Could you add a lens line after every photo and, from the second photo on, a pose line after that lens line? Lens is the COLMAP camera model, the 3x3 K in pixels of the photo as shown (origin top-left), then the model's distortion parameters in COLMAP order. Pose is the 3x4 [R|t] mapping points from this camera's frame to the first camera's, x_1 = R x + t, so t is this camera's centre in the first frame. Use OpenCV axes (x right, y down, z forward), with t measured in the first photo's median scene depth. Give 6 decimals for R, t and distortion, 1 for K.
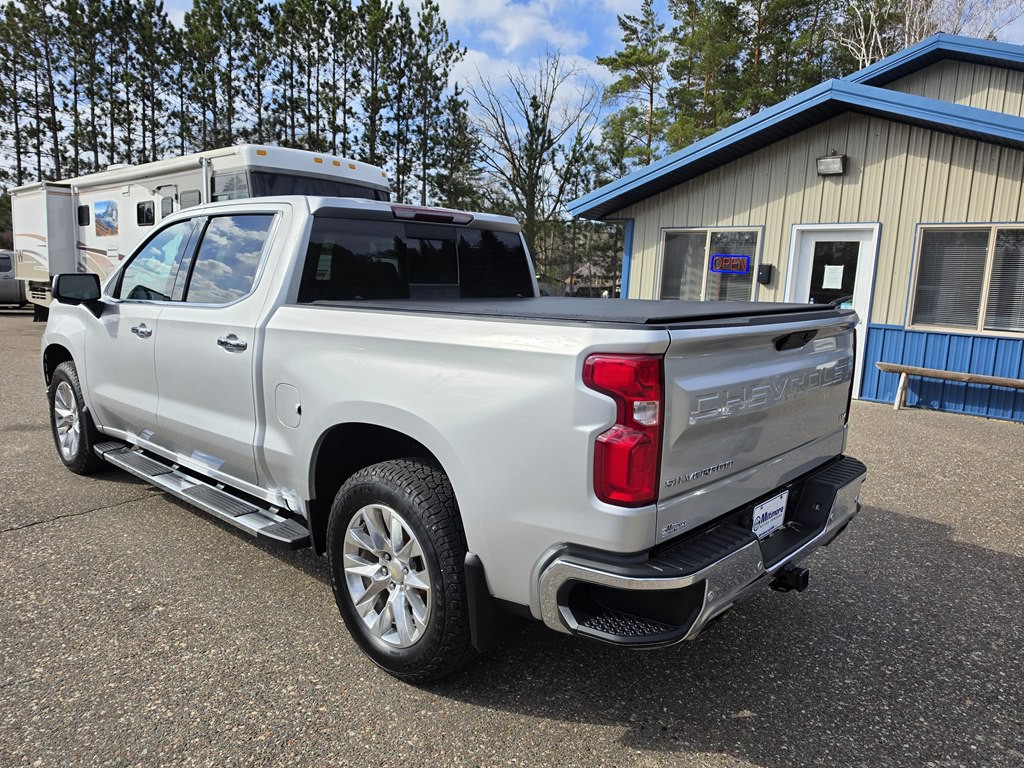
lens RADIAL K [[712.9, 0, 518.2], [0, 712.9, 388.0], [0, 0, 1]] dist [0.008026, -0.015280]
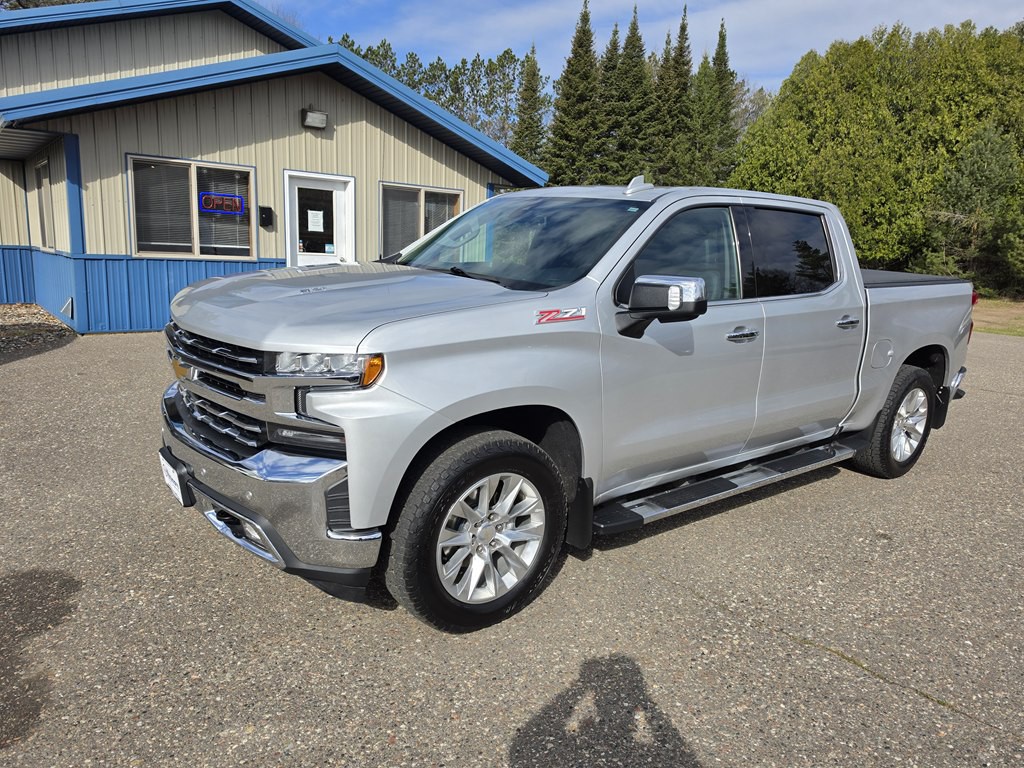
lens RADIAL K [[712.9, 0, 516.0], [0, 712.9, 387.8], [0, 0, 1]] dist [0.008026, -0.015280]
pose [[0.147744, -0.227630, 0.962474, -0.646278], [0.104779, 0.971280, 0.213629, -0.105609], [-0.983460, 0.069284, 0.167352, 0.513504]]
